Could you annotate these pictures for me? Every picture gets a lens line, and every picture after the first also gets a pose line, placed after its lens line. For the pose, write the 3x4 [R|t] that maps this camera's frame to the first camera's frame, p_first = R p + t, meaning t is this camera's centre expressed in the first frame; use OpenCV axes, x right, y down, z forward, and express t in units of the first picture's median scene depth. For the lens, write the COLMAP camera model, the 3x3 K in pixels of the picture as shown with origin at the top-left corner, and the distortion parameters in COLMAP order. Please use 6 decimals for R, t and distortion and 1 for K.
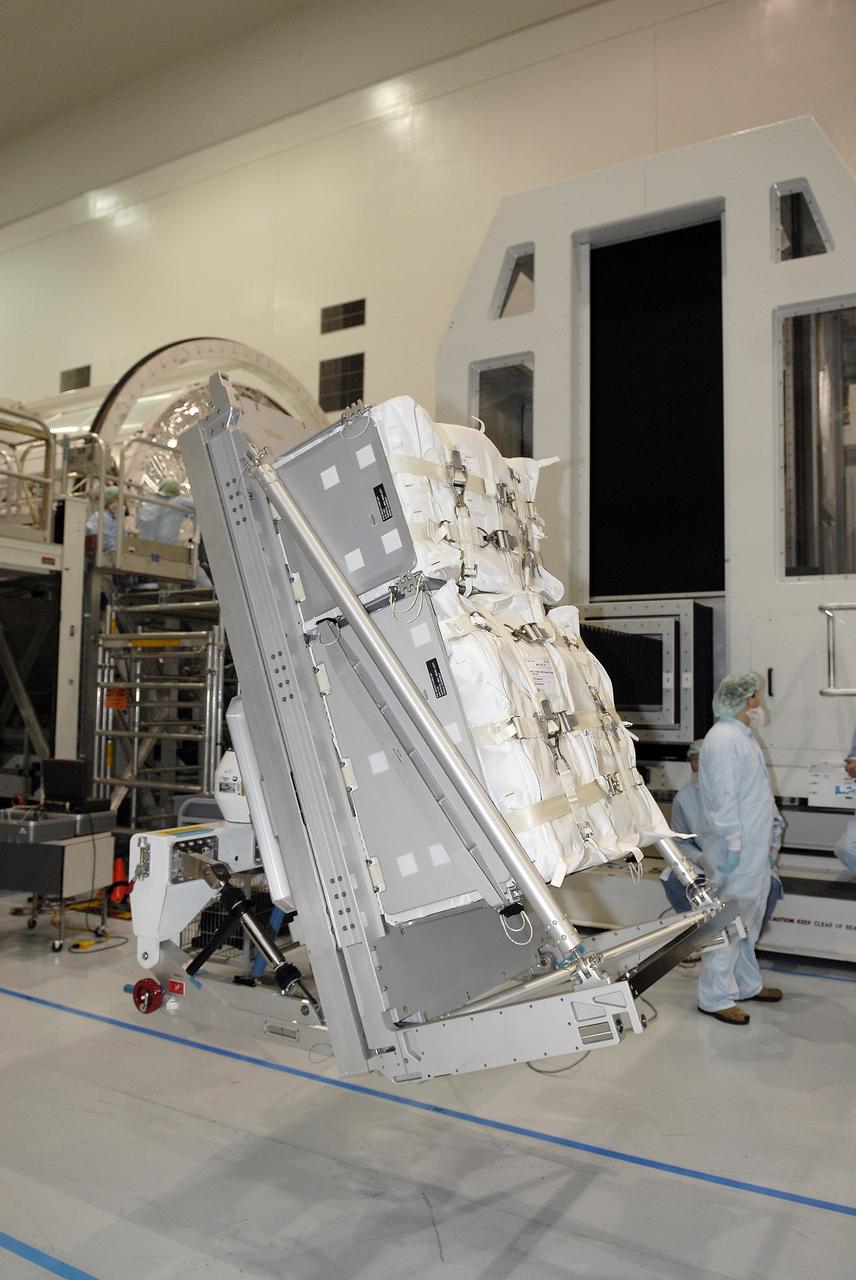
lens RADIAL K [[947.5, 0, 426.3], [0, 947.5, 630.3], [0, 0, 1]] dist [-0.035029, -0.027305]
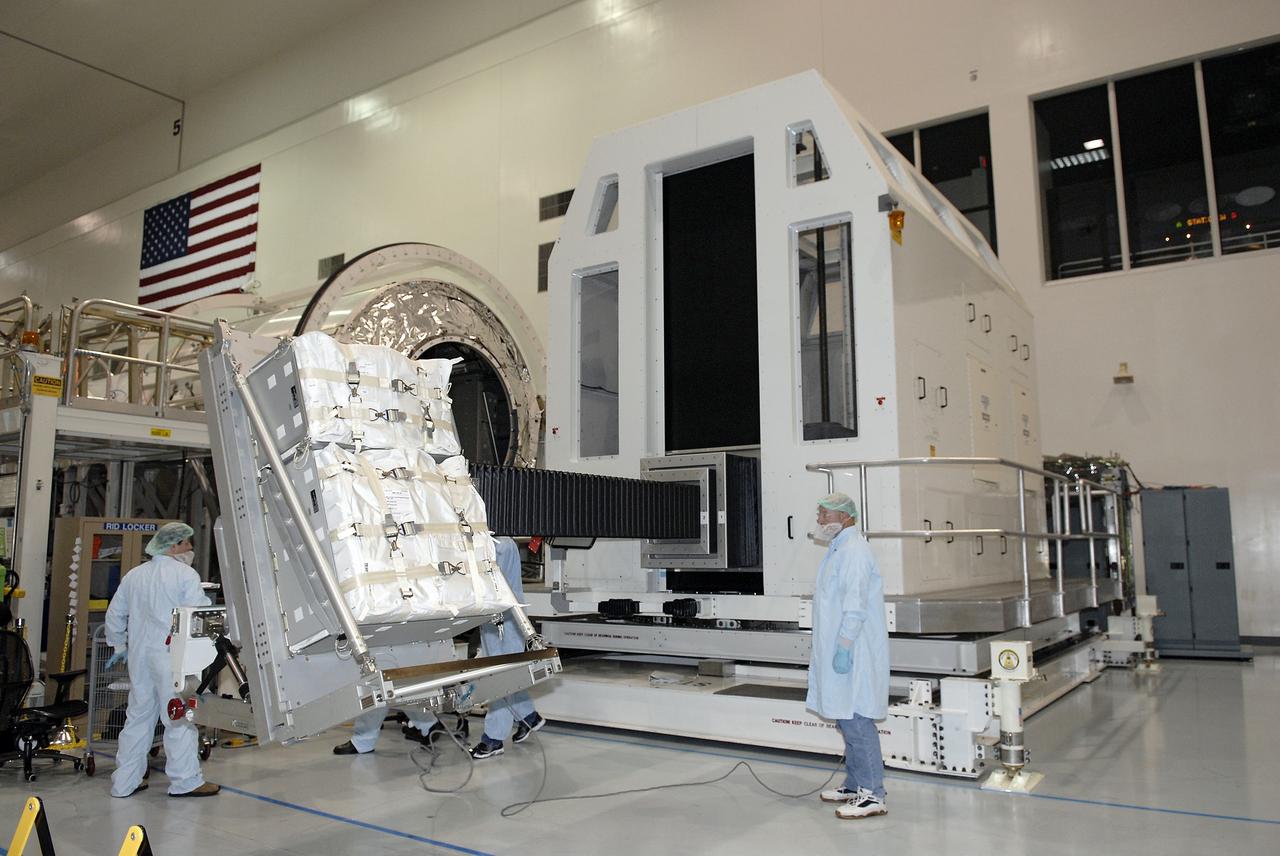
lens RADIAL K [[947.5, 0, 667.7], [0, 947.5, 417.6], [0, 0, 1]] dist [-0.035029, -0.027305]
pose [[0.998154, -0.032699, -0.051178, 0.551716], [0.028498, 0.996325, -0.080769, 0.042411], [0.053631, 0.079161, 0.995418, -0.479084]]
